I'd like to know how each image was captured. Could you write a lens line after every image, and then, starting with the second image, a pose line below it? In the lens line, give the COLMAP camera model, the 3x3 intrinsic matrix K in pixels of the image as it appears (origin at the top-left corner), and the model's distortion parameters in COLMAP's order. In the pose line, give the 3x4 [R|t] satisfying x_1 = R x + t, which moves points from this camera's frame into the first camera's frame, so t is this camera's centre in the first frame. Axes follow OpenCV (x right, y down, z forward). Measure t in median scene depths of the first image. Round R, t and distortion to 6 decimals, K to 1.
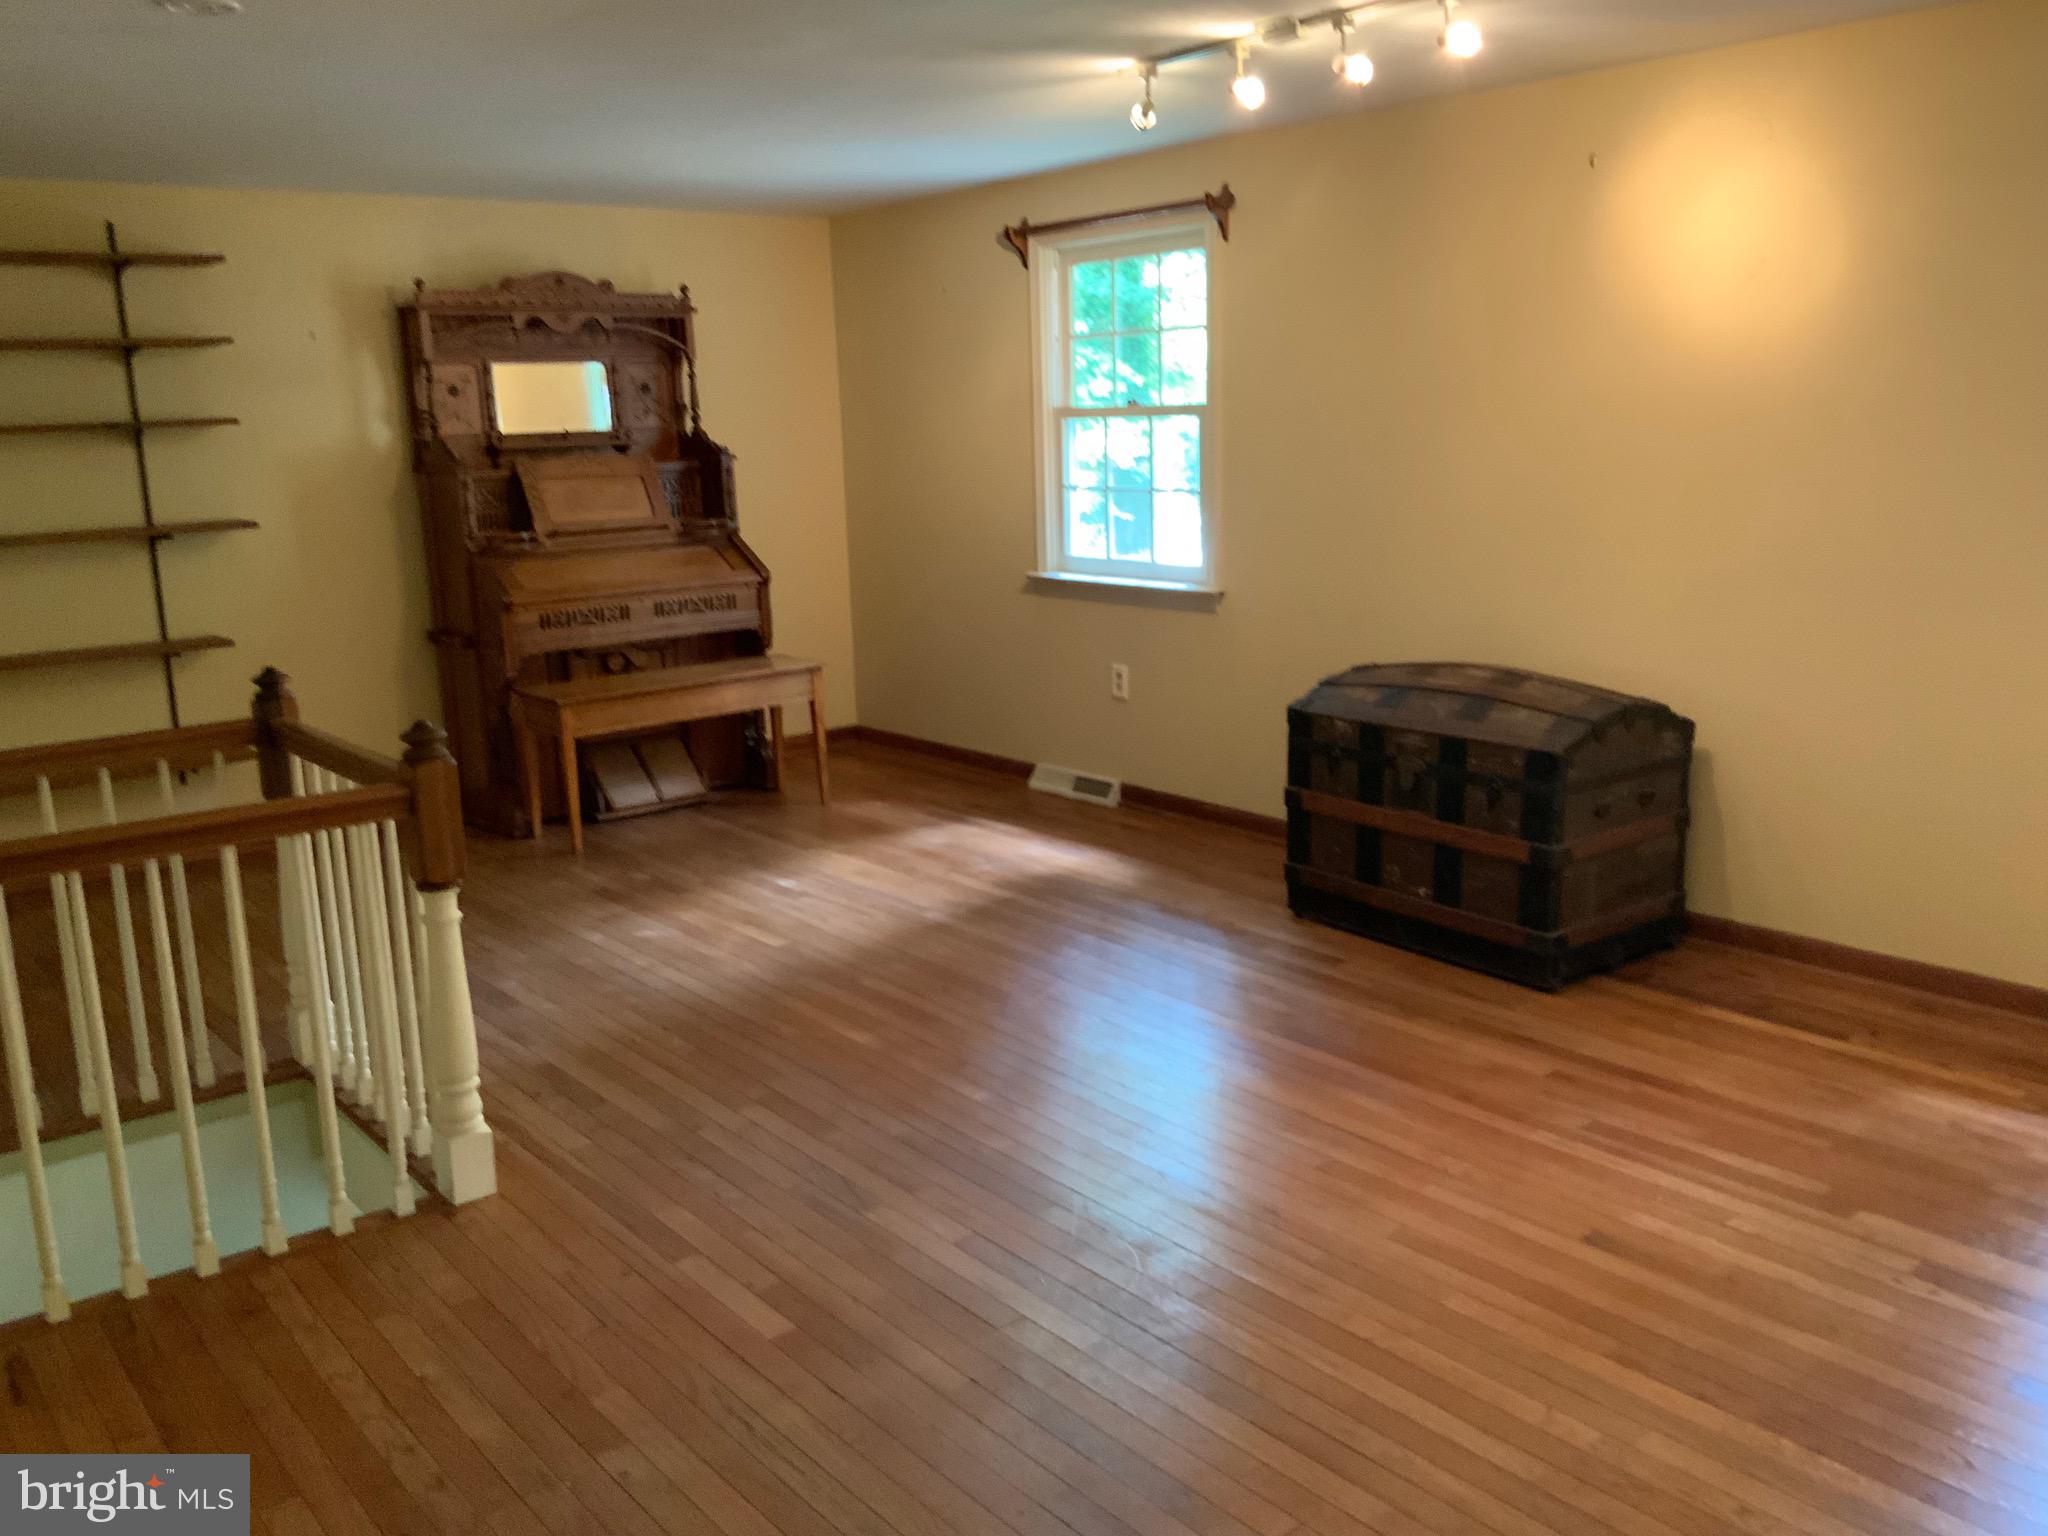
lens RADIAL K [[1708.2, 0, 1025.7], [0, 1708.2, 770.0], [0, 0, 1]] dist [0.075646, -0.127281]
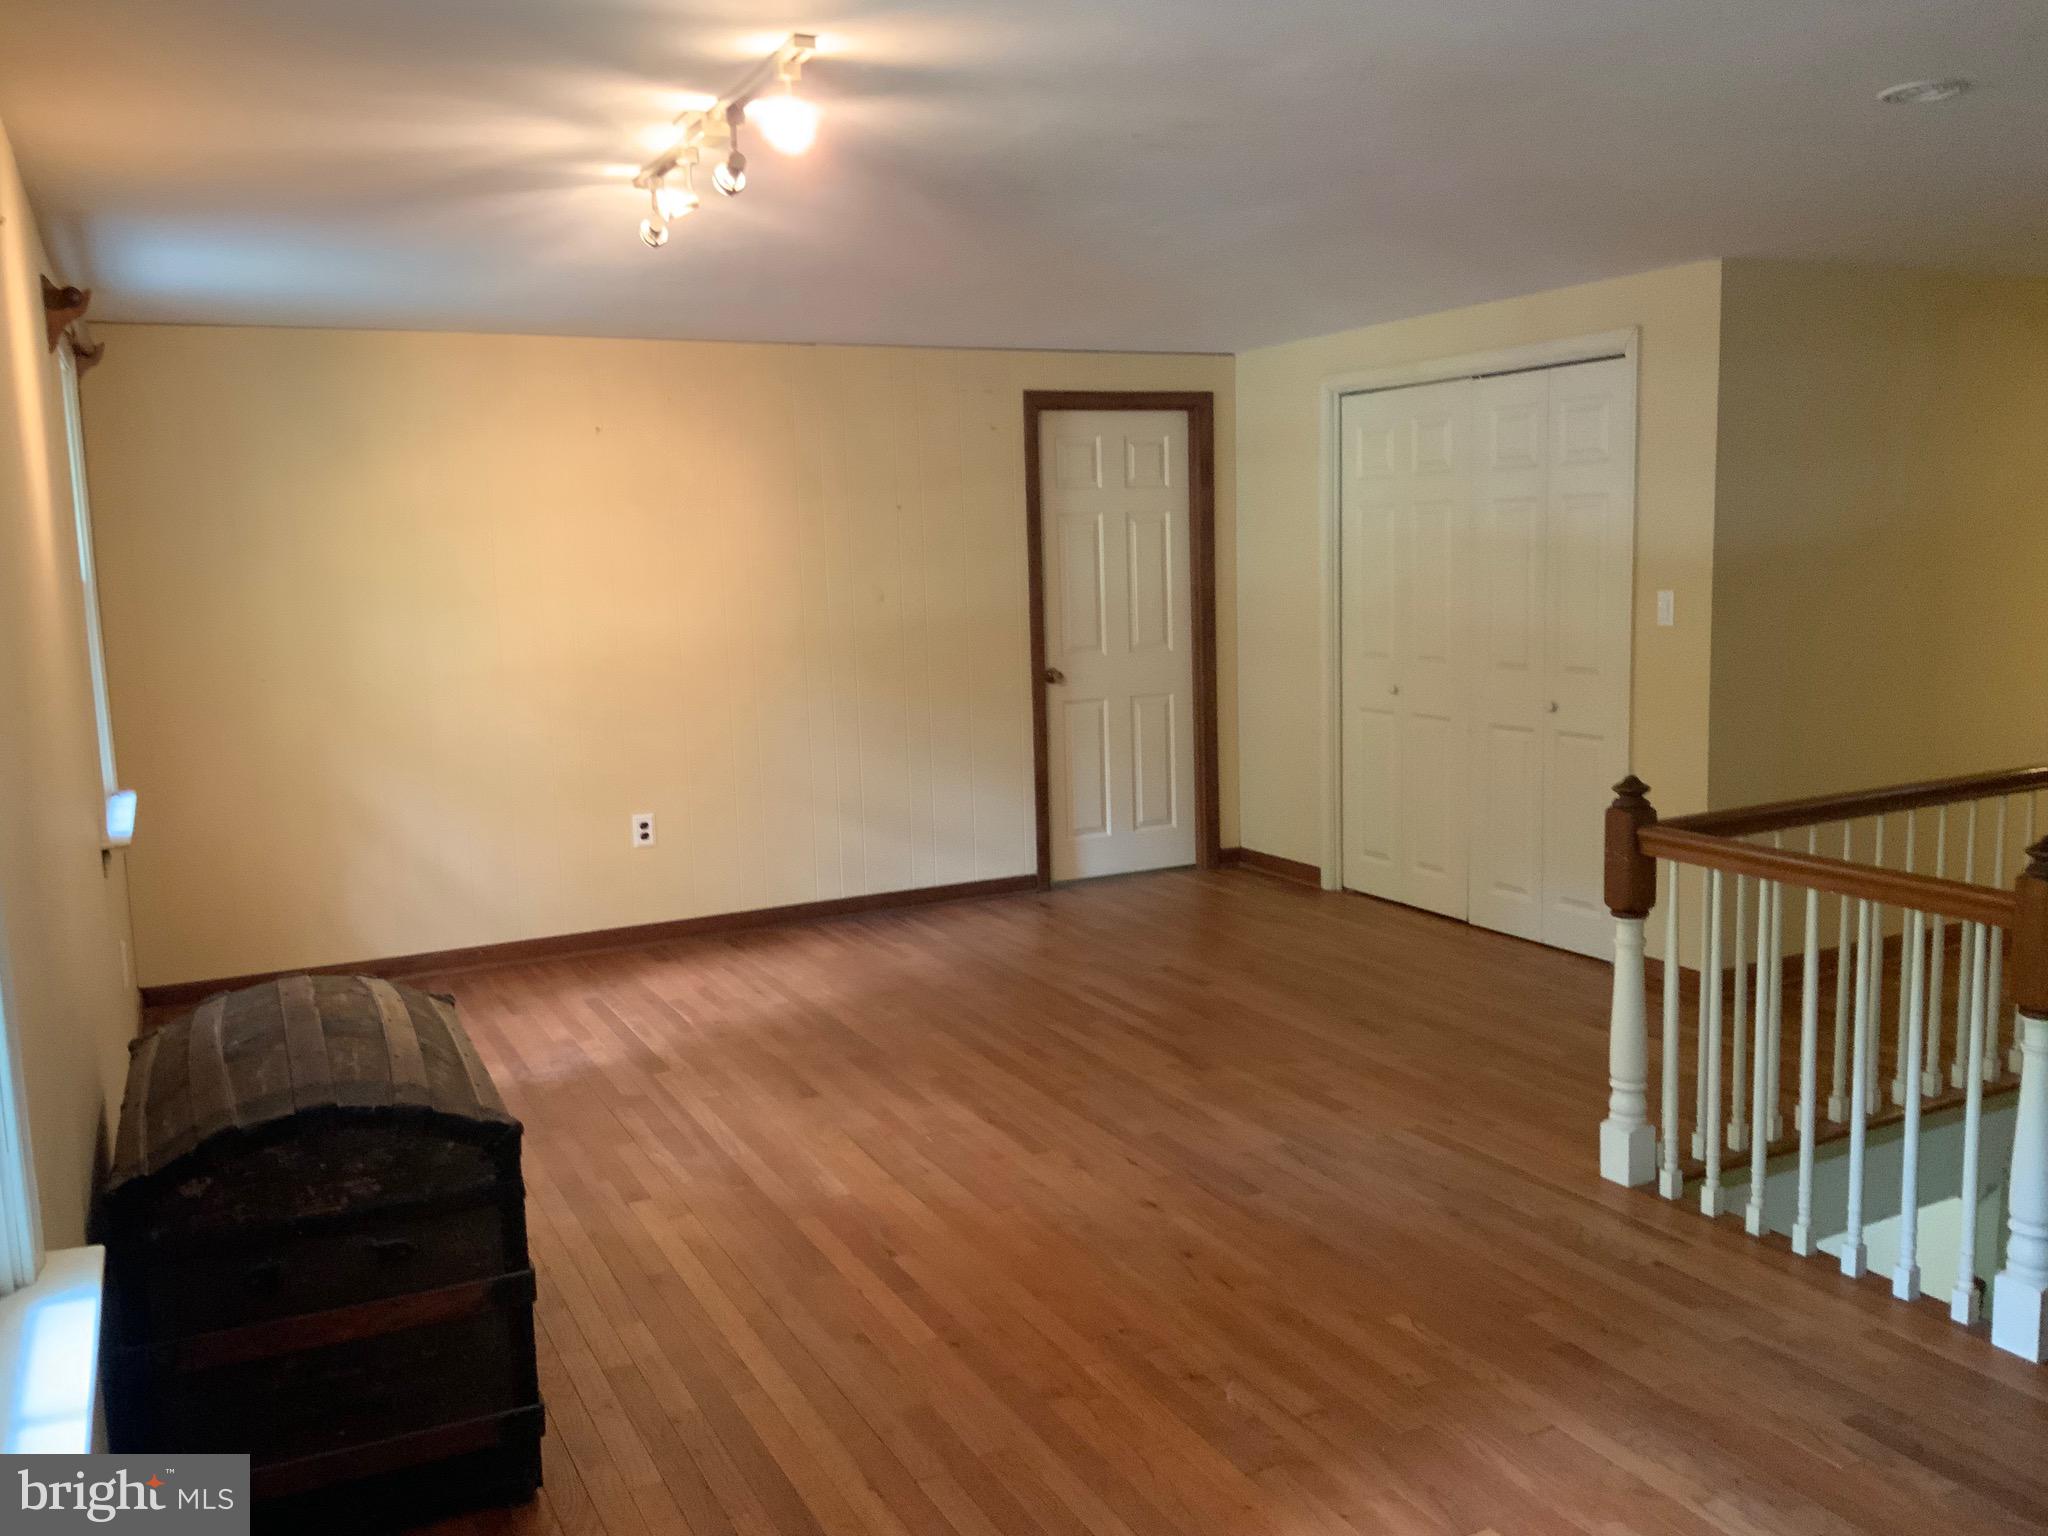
lens RADIAL K [[1708.2, 0, 1024.6], [0, 1708.2, 768.2], [0, 0, 1]] dist [0.075646, -0.127281]
pose [[-0.976871, 0.032813, 0.211298, -0.183907], [0.102313, 0.939425, 0.327128, -0.460072], [-0.187764, 0.341180, -0.921054, 2.133234]]
